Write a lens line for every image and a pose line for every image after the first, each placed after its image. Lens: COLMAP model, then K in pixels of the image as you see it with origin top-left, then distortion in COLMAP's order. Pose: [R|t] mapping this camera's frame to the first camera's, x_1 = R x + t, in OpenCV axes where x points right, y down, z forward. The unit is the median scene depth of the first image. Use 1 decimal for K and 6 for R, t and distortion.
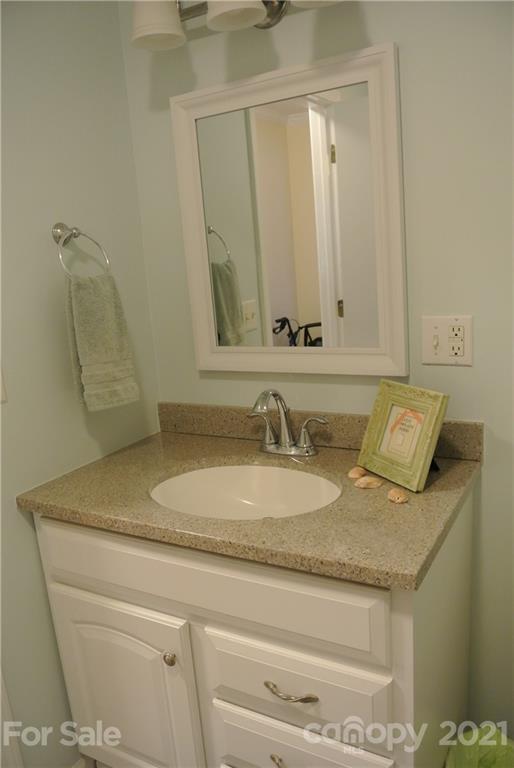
lens RADIAL K [[602.2, 0, 256.0], [0, 602.2, 390.0], [0, 0, 1]] dist [-0.081478, 0.032142]
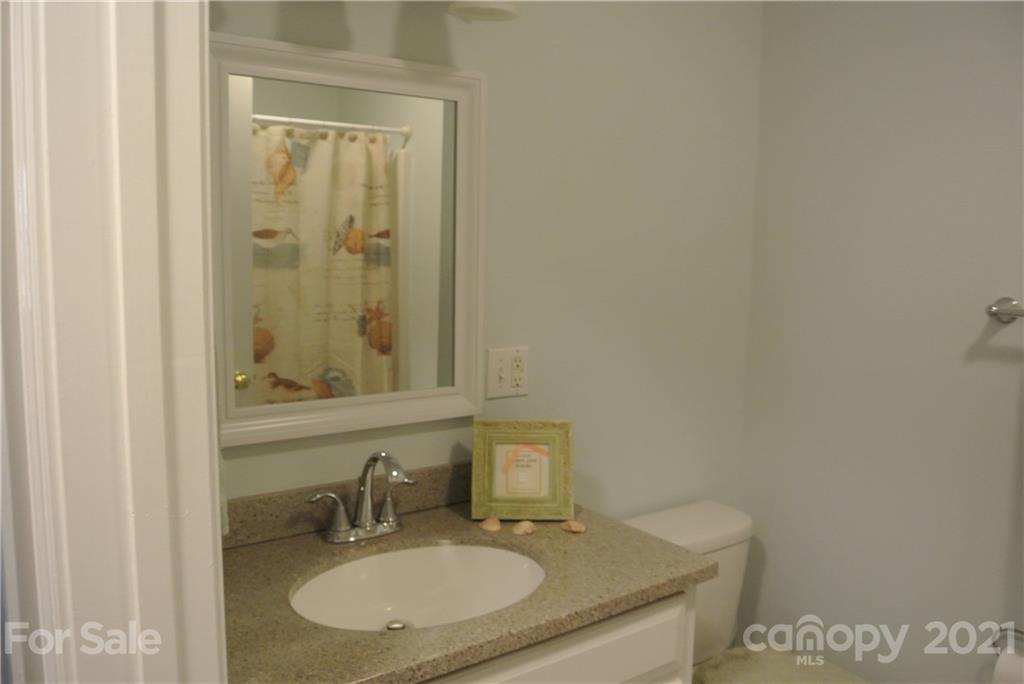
lens RADIAL K [[803.0, 0, 510.2], [0, 803.0, 336.4], [0, 0, 1]] dist [-0.081478, 0.032142]
pose [[0.419463, -0.023124, 0.907478, -0.902858], [0.148853, 0.987896, -0.043631, -0.084778], [-0.895485, 0.153382, 0.417828, 0.436833]]
